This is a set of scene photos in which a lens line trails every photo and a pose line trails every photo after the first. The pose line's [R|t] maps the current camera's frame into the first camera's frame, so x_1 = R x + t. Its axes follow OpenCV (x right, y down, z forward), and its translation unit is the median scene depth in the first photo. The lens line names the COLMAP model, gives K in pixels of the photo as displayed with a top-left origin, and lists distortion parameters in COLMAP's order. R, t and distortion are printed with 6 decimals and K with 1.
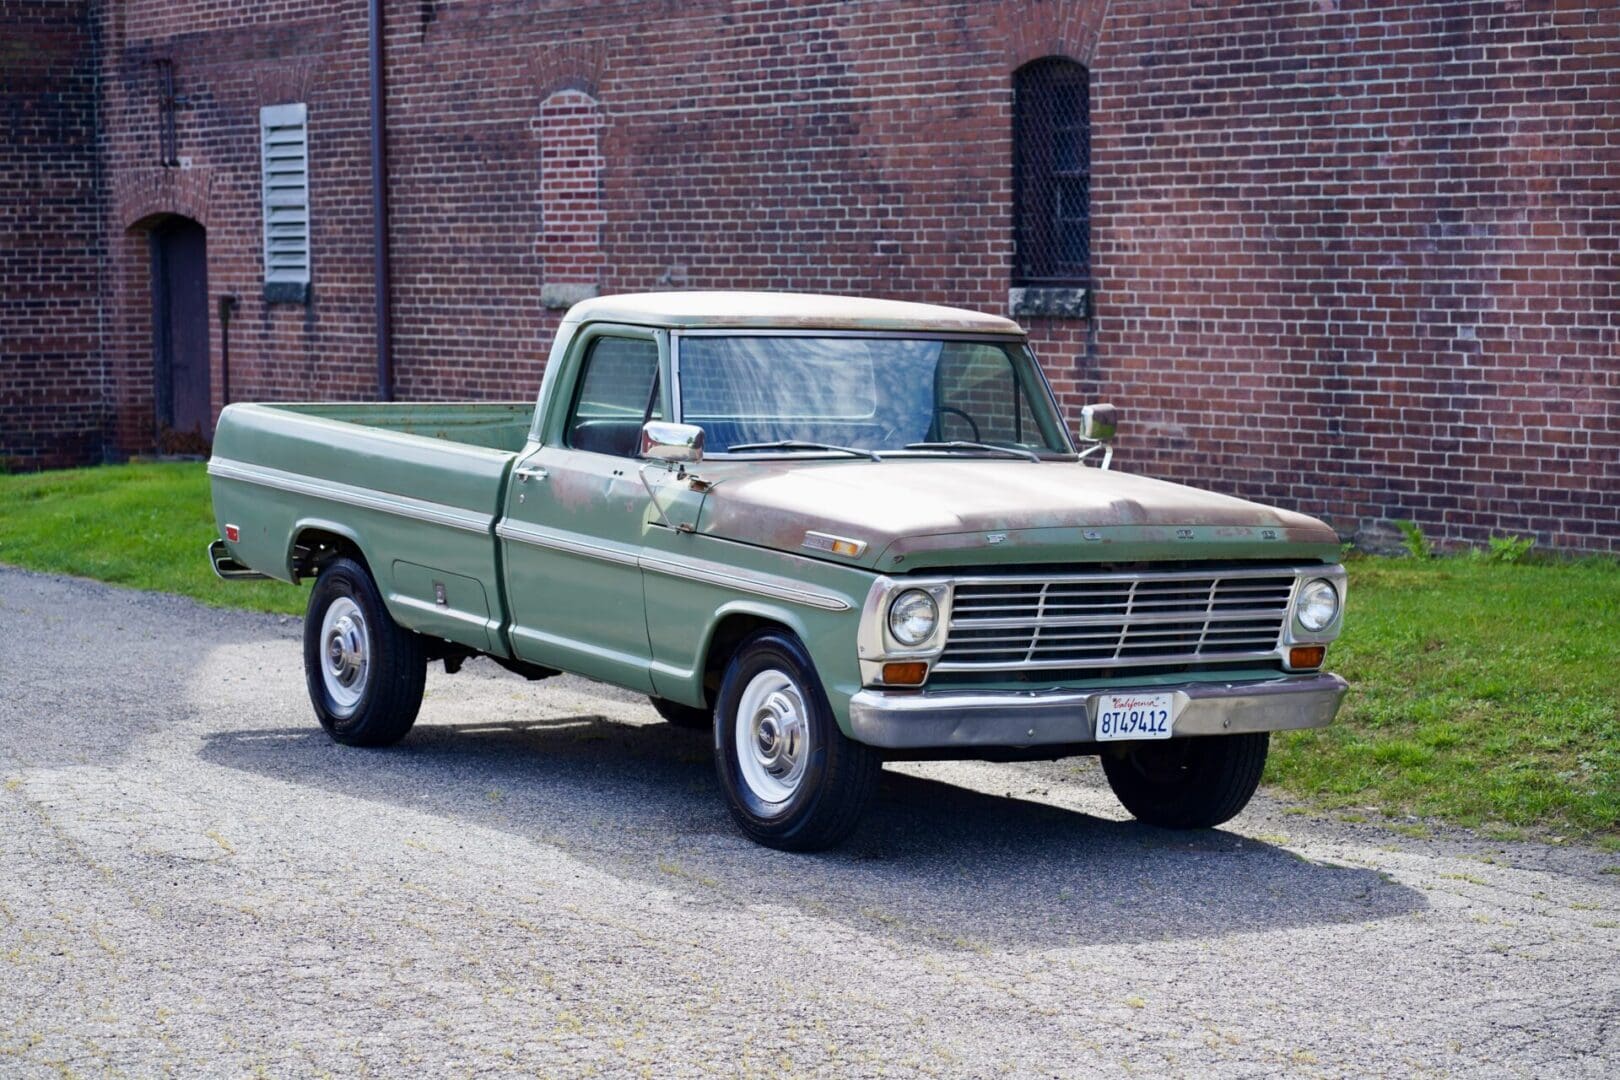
lens RADIAL K [[3872.5, 0, 817.0], [0, 3872.5, 544.2], [0, 0, 1]] dist [0.188630, -3.263702]
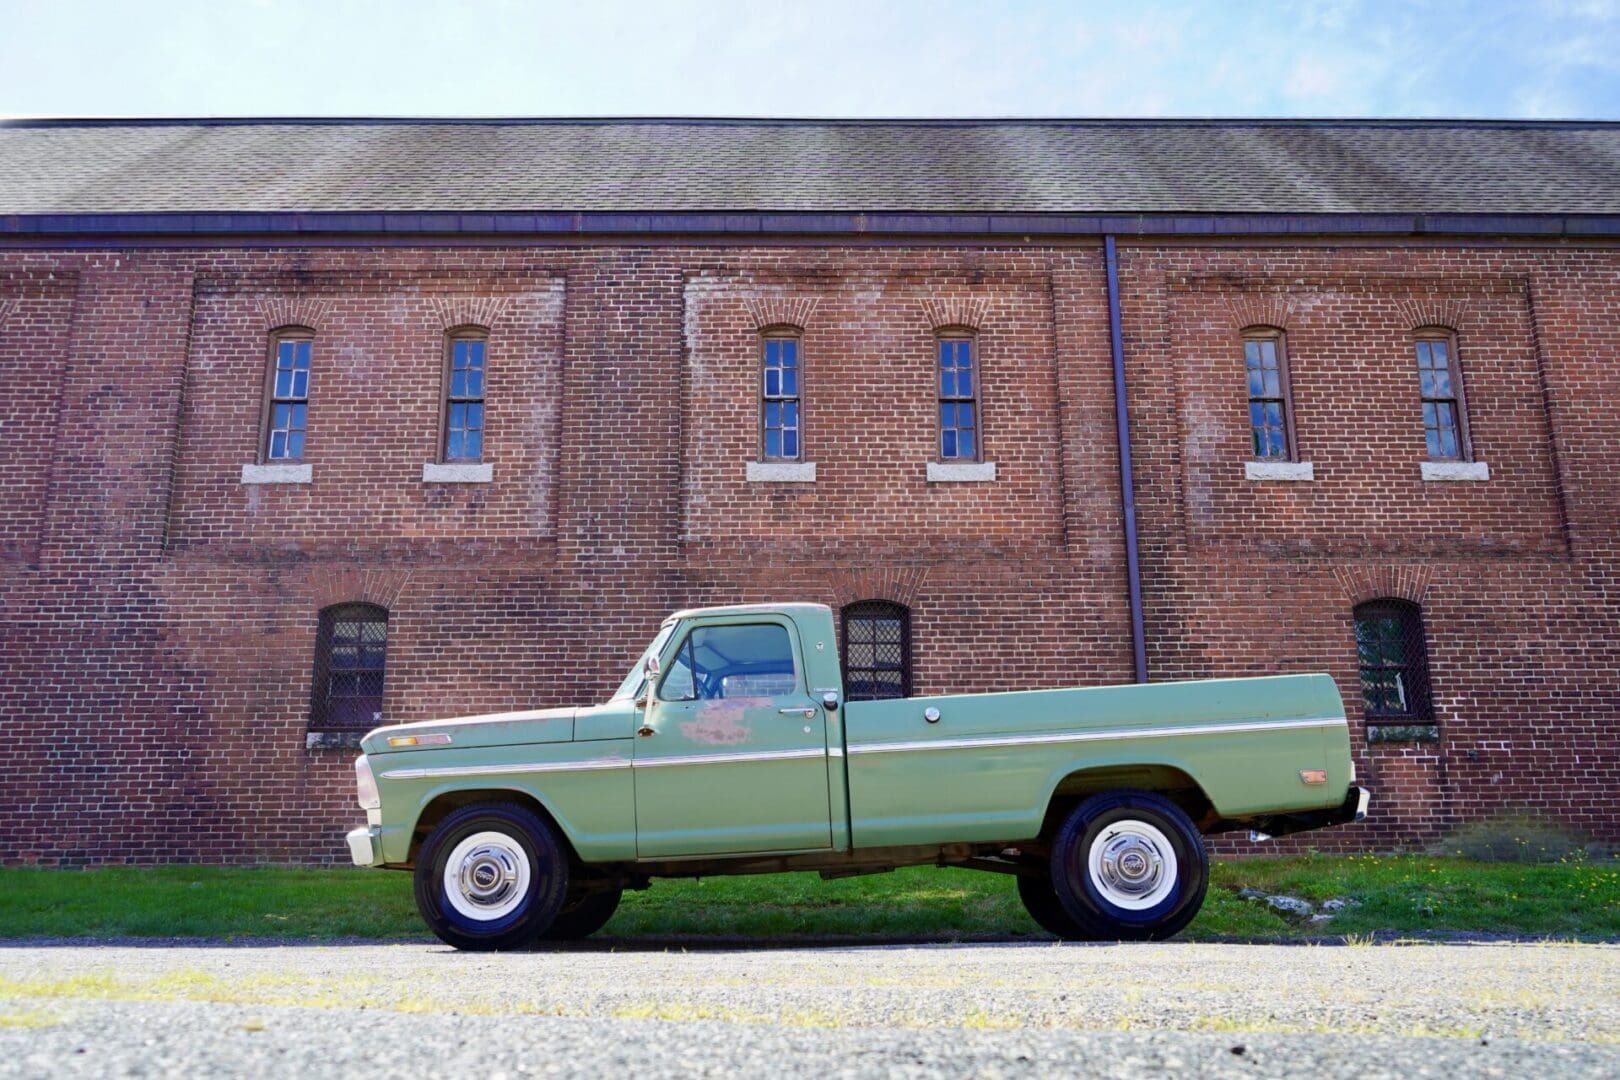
lens RADIAL K [[1303.9, 0, 814.3], [0, 1303.9, 544.3], [0, 0, 1]] dist [-0.012381, 0.020278]
pose [[0.560784, 0.208354, 0.801318, -0.330549], [0.069330, 0.952603, -0.296210, 0.043780], [-0.825055, 0.221665, 0.519759, 0.552754]]
